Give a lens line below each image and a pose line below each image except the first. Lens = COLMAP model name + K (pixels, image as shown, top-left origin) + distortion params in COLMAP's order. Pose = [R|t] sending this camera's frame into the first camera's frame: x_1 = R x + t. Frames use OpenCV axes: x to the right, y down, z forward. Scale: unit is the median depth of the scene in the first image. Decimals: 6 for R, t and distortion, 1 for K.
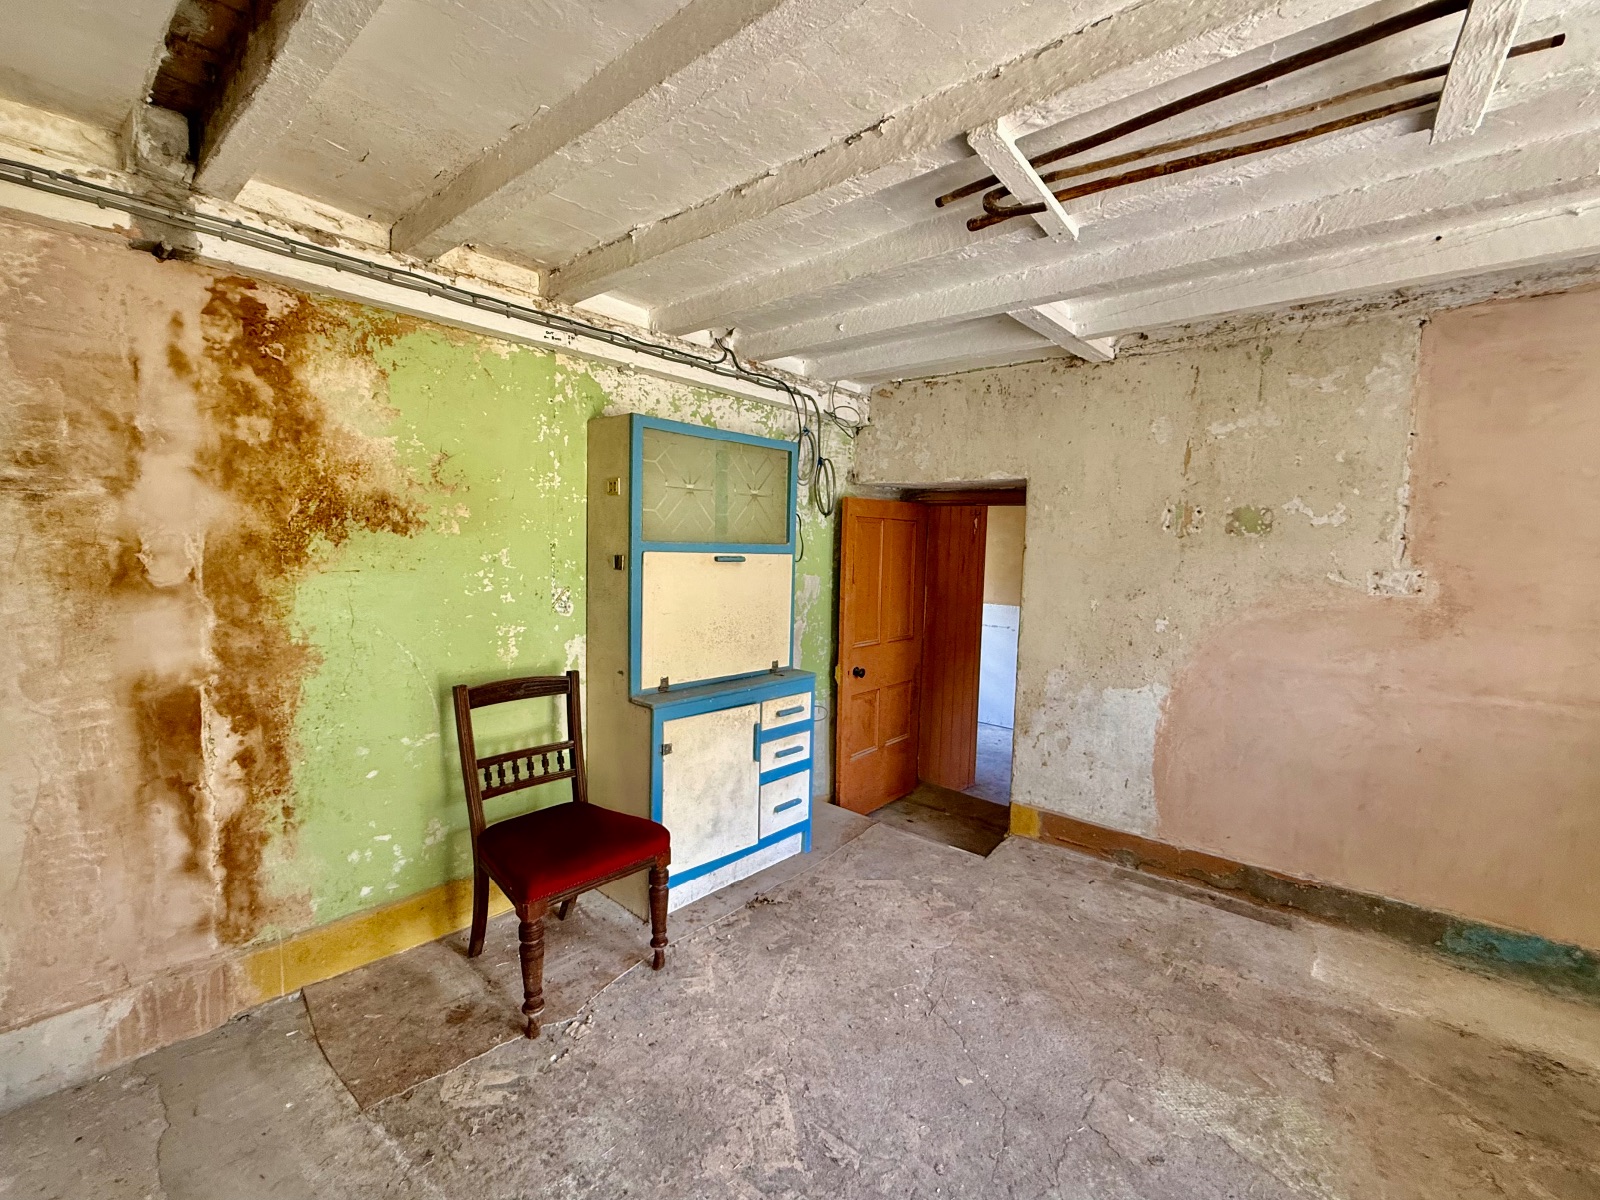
lens RADIAL K [[687.5, 0, 802.6], [0, 687.5, 601.5], [0, 0, 1]] dist [-0.002452, -0.000260]
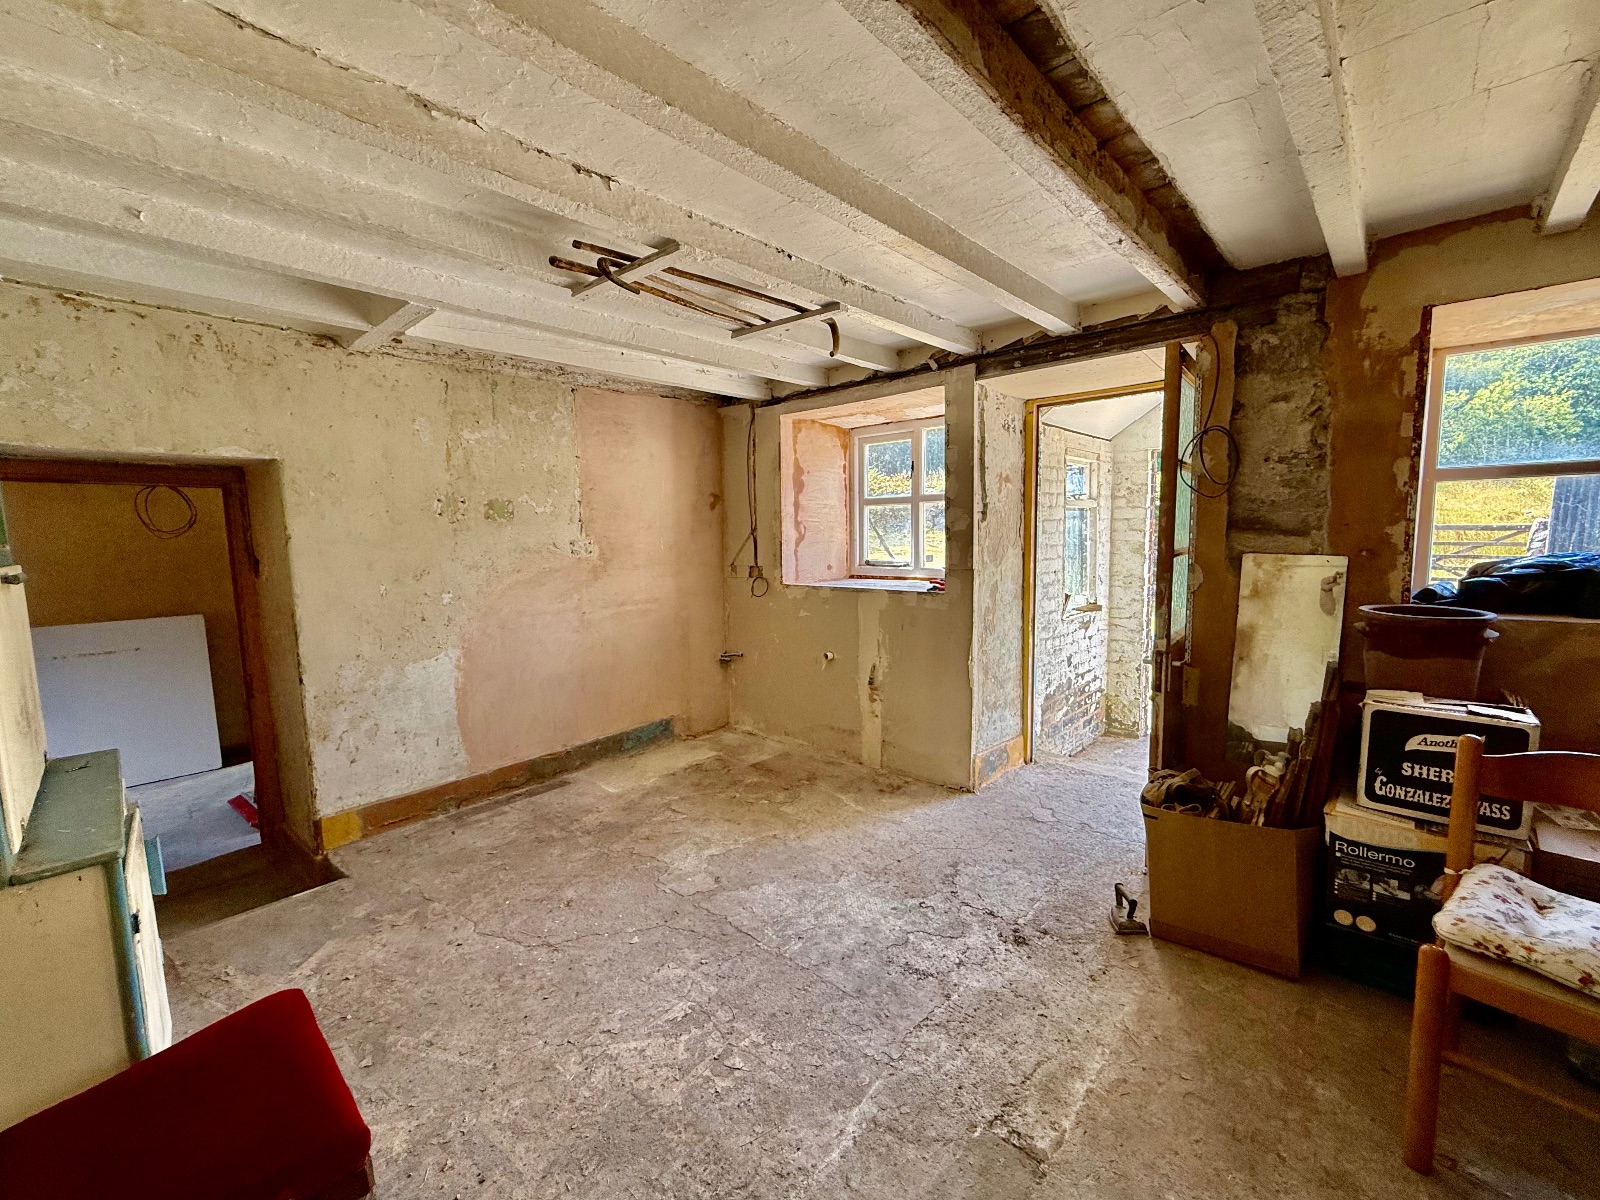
lens RADIAL K [[640.7, 0, 802.7], [0, 640.7, 596.9], [0, 0, 1]] dist [-0.003357, 0.001216]
pose [[0.042263, -0.130362, 0.990565, -0.560760], [0.105317, 0.986509, 0.125335, -0.042642], [-0.993540, 0.099026, 0.055422, 0.352955]]
